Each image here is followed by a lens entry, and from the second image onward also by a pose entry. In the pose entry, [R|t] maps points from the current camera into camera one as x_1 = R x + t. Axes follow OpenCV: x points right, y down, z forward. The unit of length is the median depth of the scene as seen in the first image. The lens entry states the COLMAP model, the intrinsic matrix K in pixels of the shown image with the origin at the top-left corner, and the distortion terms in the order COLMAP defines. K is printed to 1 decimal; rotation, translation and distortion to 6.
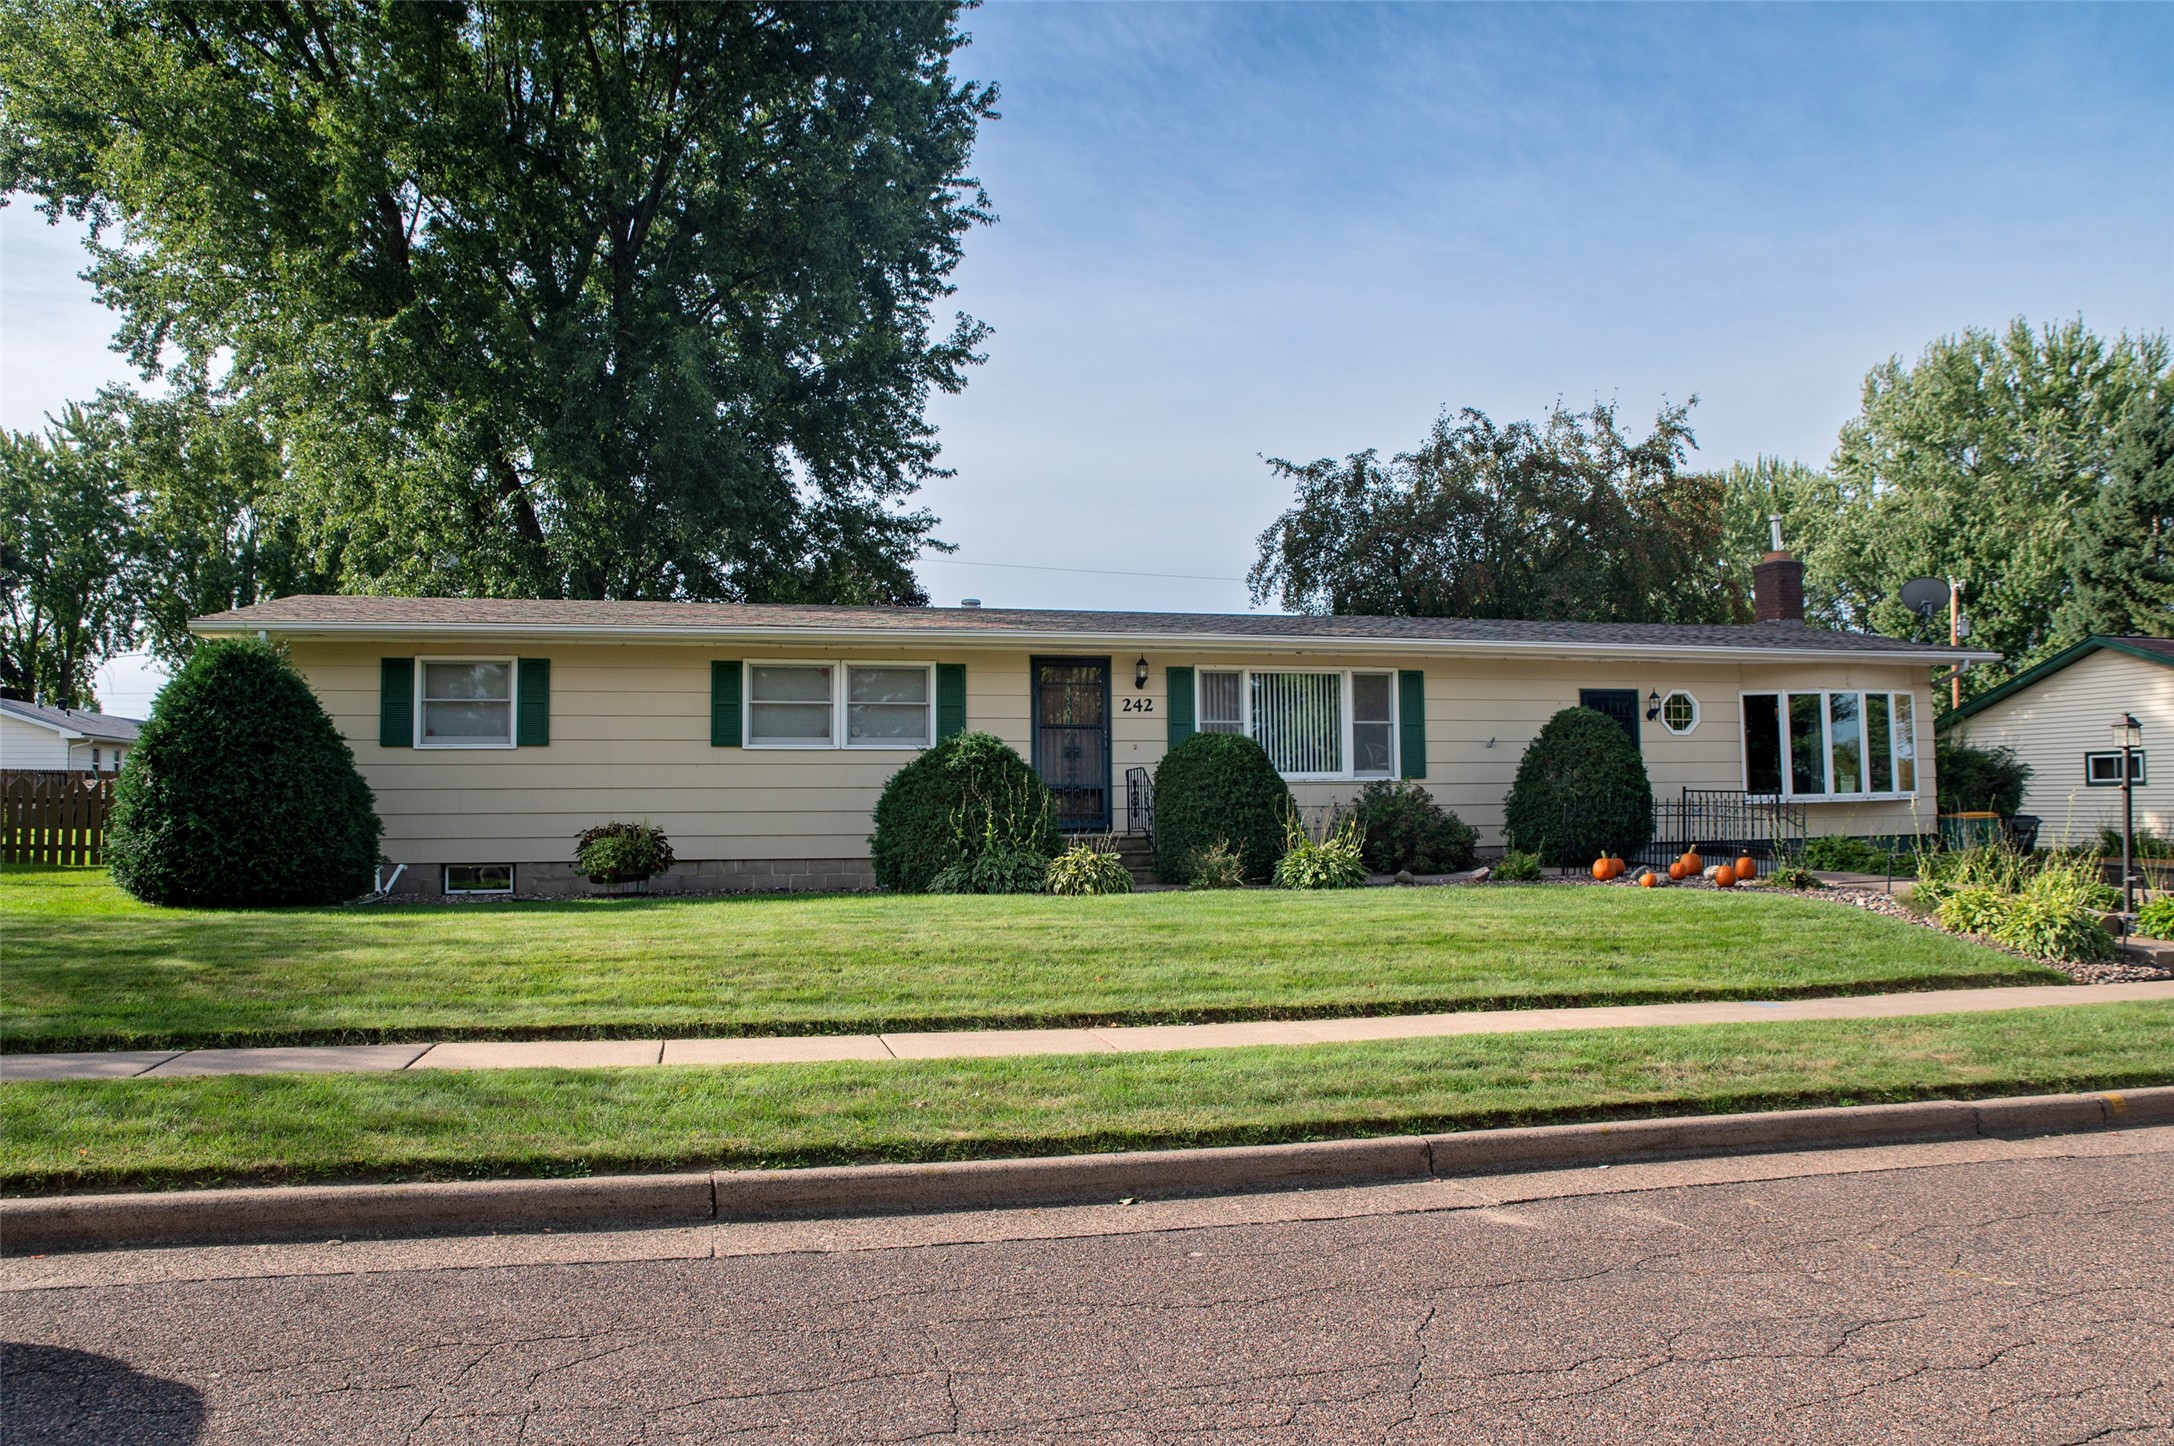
lens RADIAL K [[1524.4, 0, 1099.2], [0, 1524.4, 728.0], [0, 0, 1]] dist [-0.144376, 0.110255]
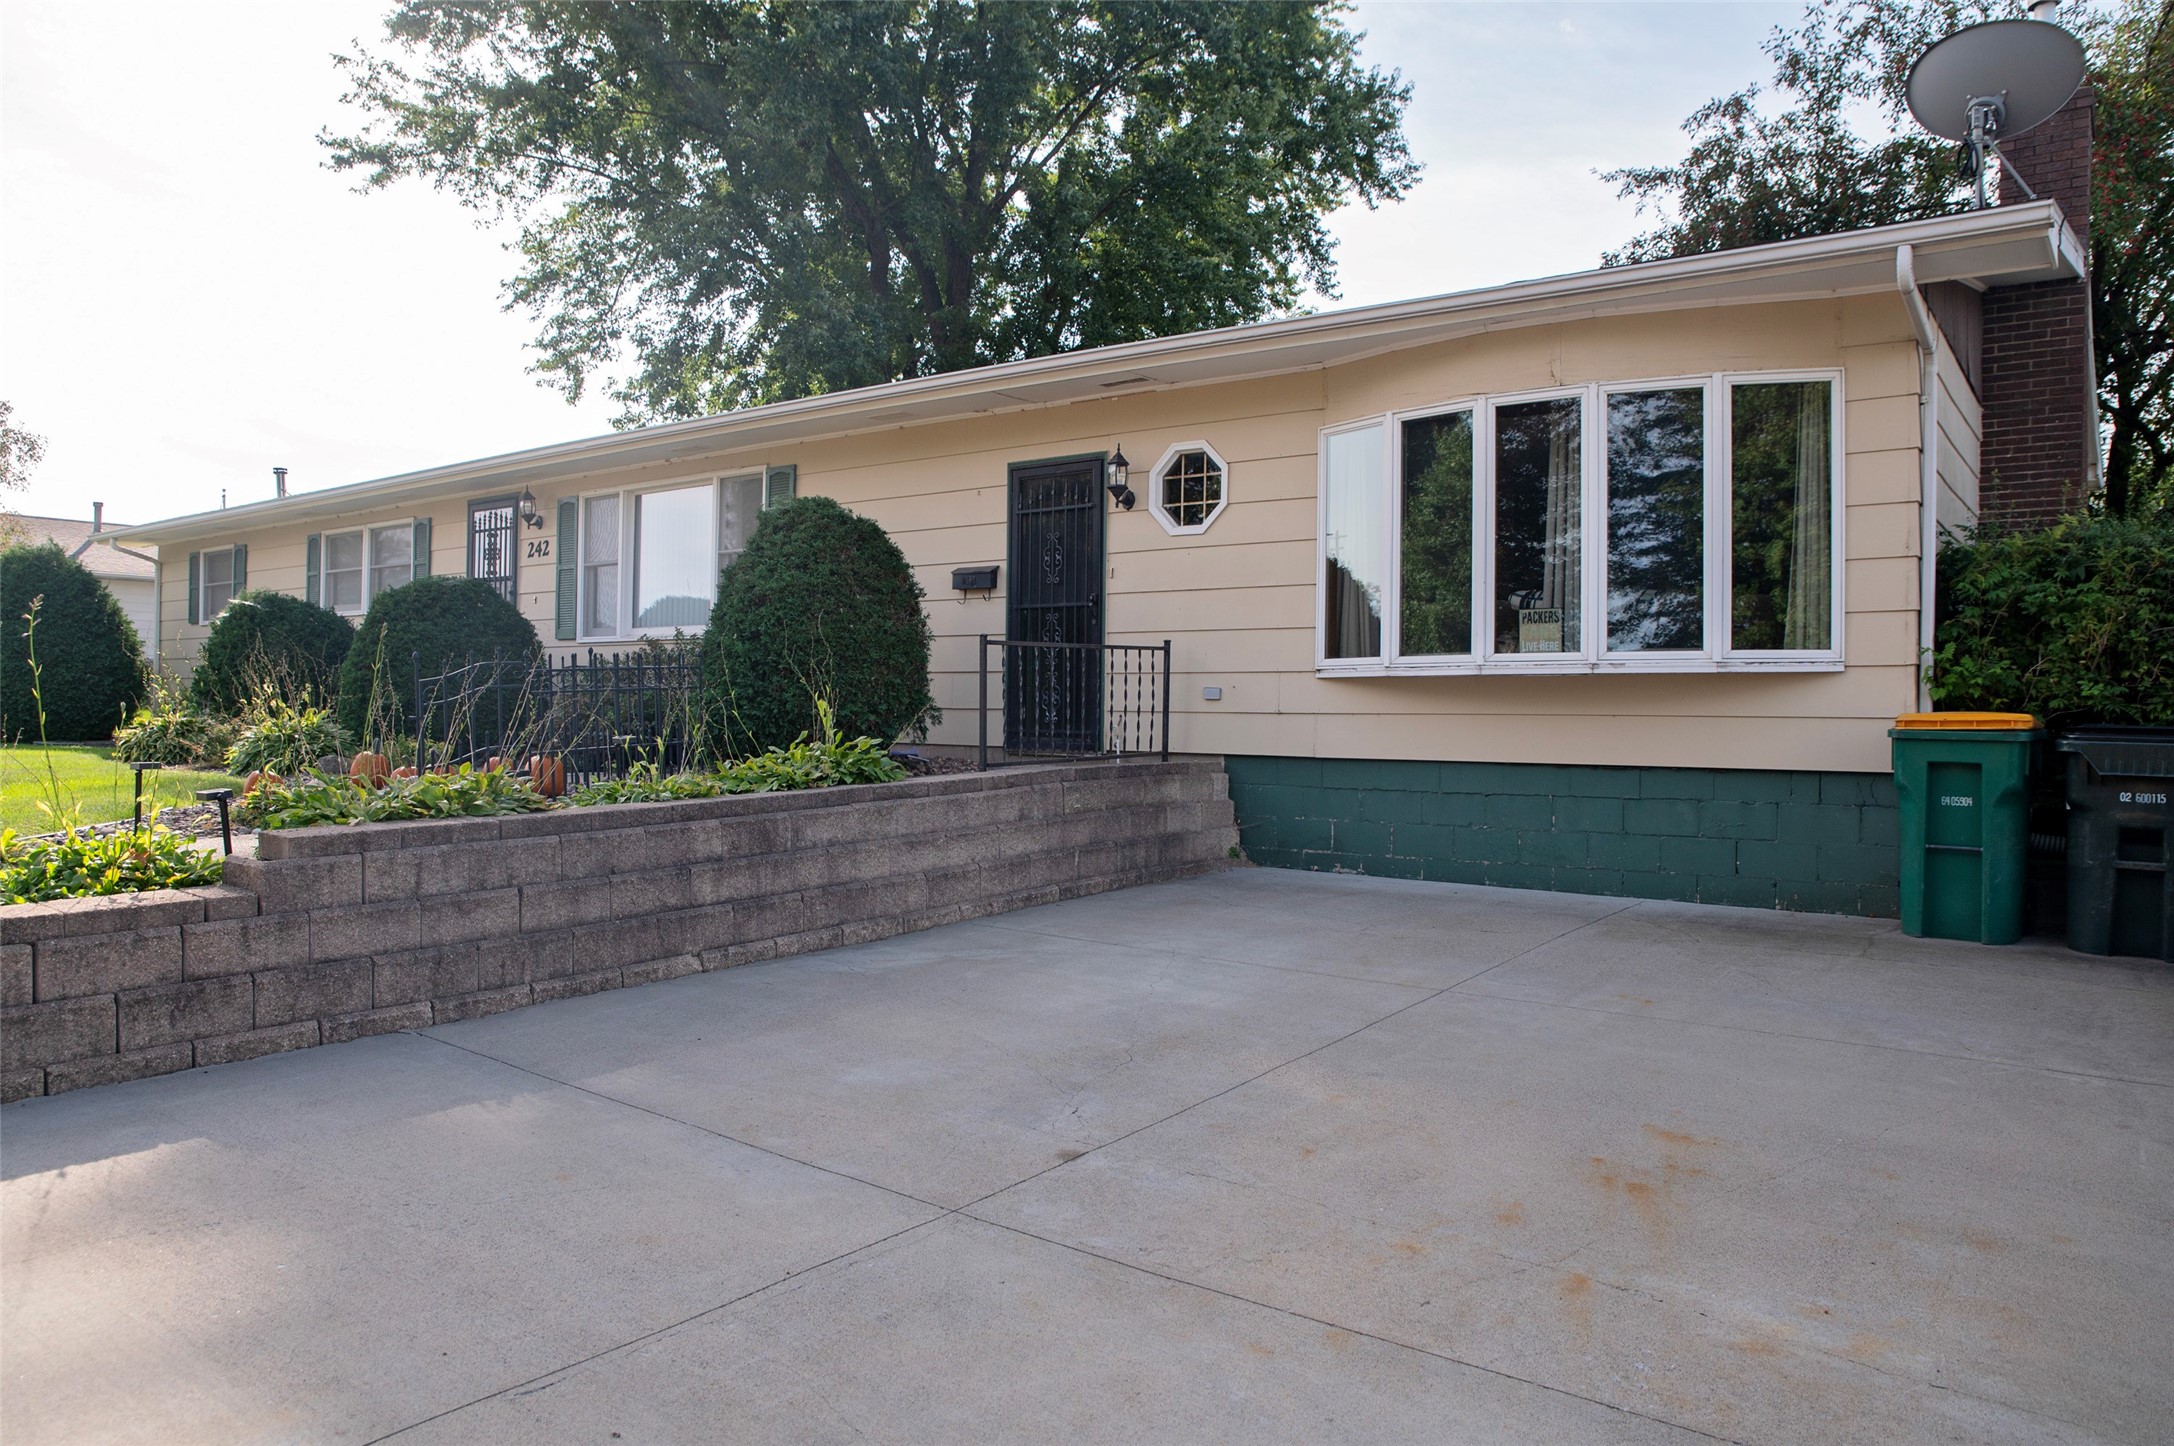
lens RADIAL K [[1481.2, 0, 1087.0], [0, 1481.2, 723.0], [0, 0, 1]] dist [-0.139134, 0.097865]
pose [[0.624867, 0.026159, -0.780293, 0.802748], [0.021107, 0.998507, 0.050377, 0.044244], [0.780446, -0.047948, 0.623382, 0.725042]]
